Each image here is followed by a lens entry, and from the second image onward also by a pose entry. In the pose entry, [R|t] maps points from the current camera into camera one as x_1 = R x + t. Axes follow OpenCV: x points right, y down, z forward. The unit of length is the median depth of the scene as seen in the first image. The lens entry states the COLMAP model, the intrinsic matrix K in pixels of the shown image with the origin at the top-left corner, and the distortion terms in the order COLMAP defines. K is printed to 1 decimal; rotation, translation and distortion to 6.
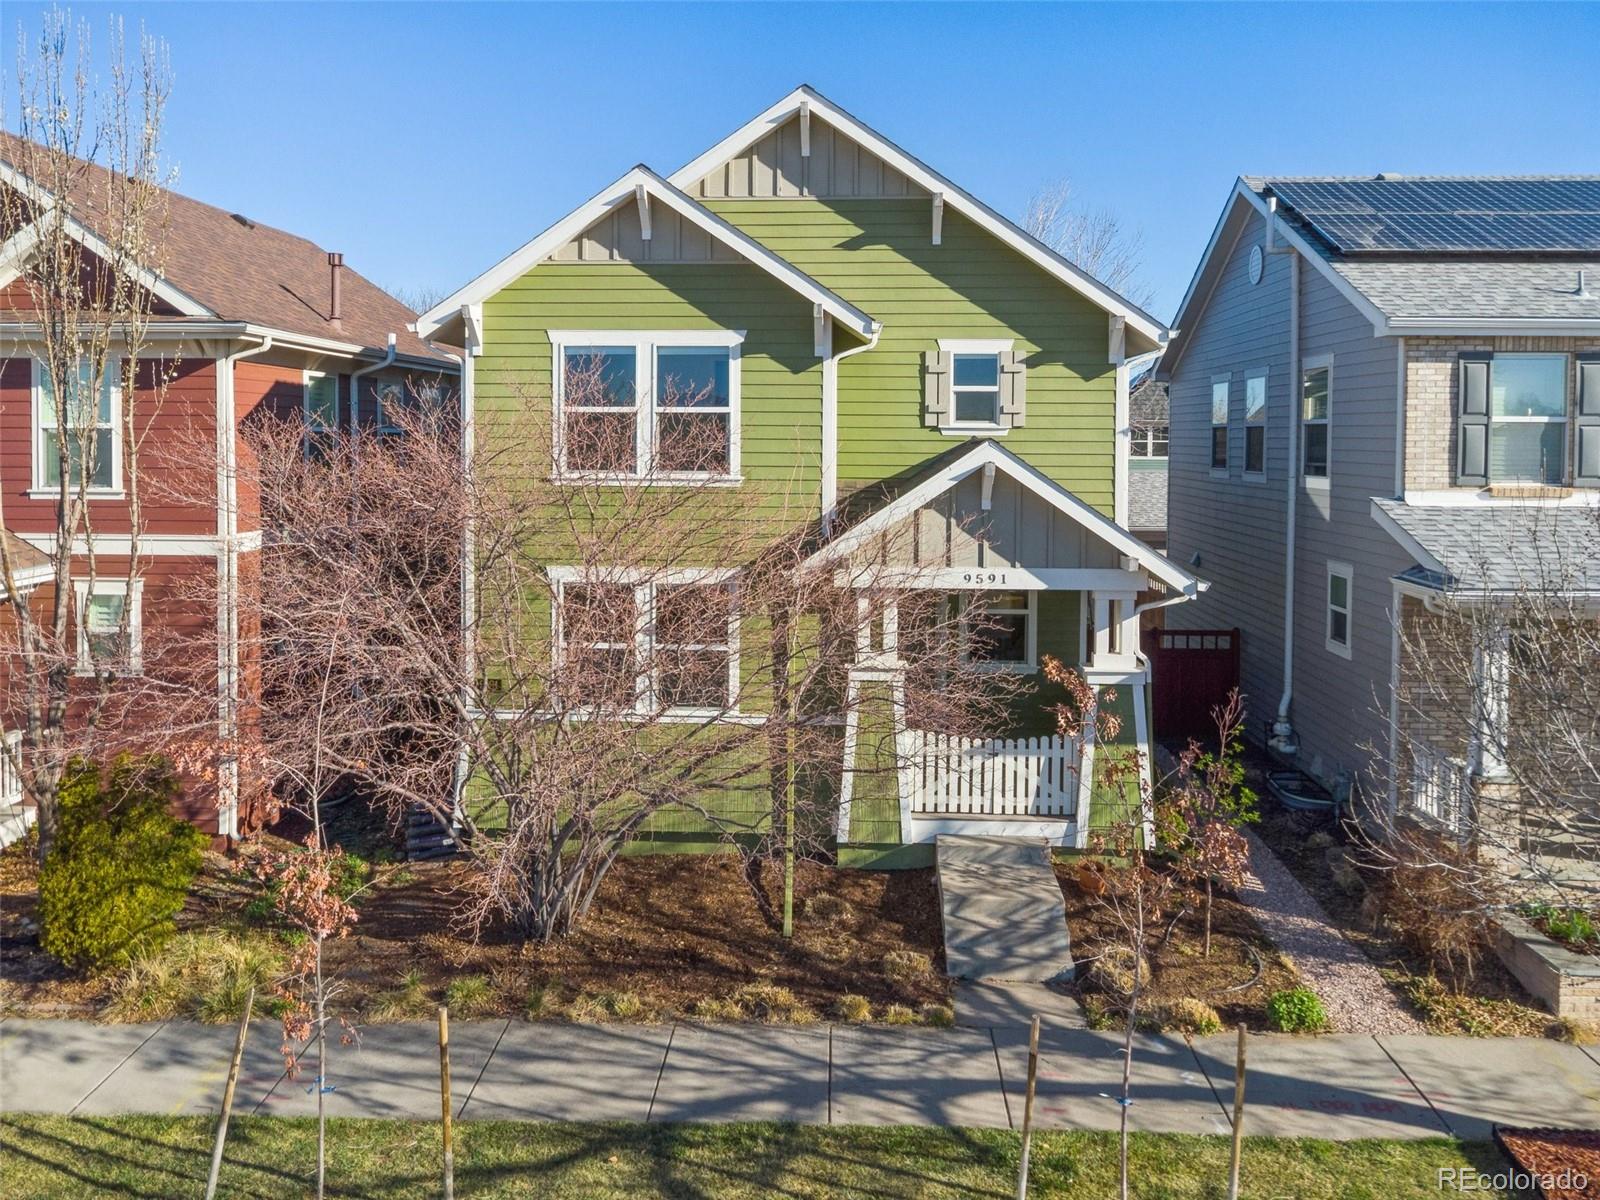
lens RADIAL K [[1129.9, 0, 762.1], [0, 1129.9, 520.9], [0, 0, 1]] dist [0.012900, 0.002446]
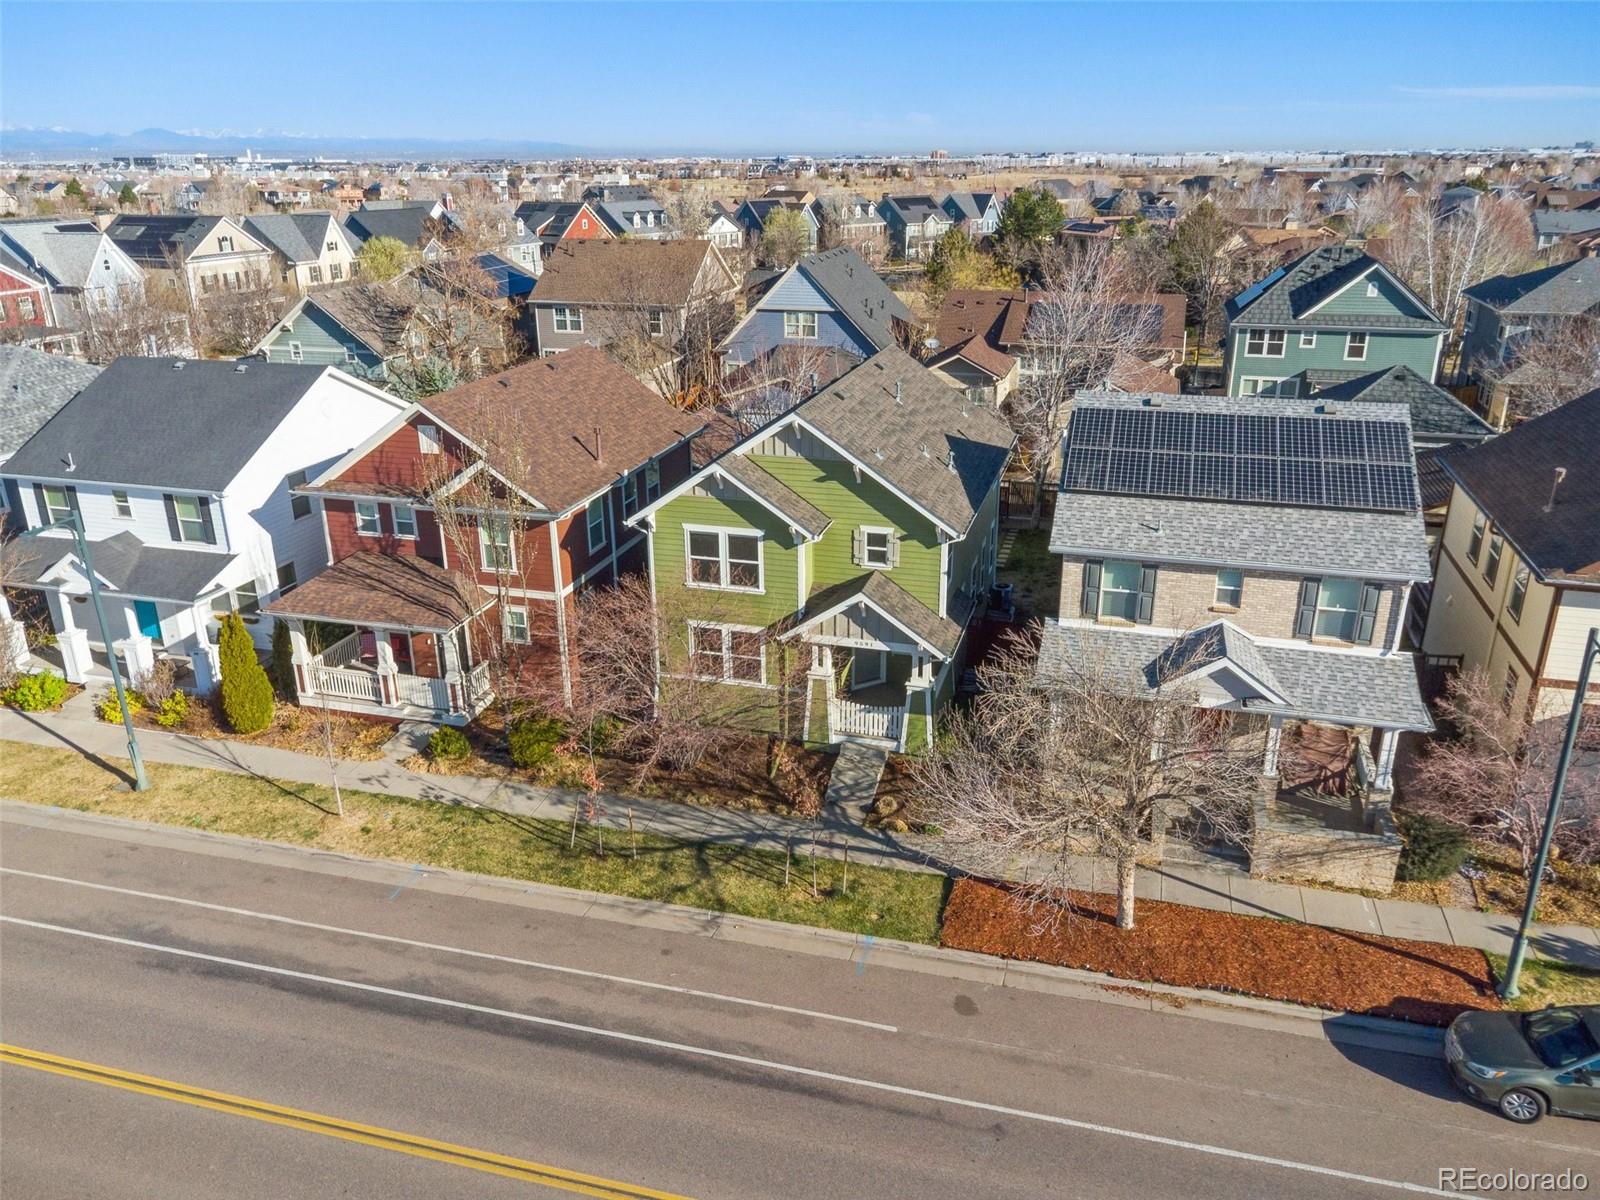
lens RADIAL K [[1165.3, 0, 800.0], [0, 1165.3, 600.0], [0, 0, 1]] dist [0.004862, -0.000560]
pose [[0.972639, 0.071014, -0.221204, 0.588938], [0.005890, 0.944294, 0.329049, -0.816105], [0.232249, -0.321349, 0.918039, -1.186934]]
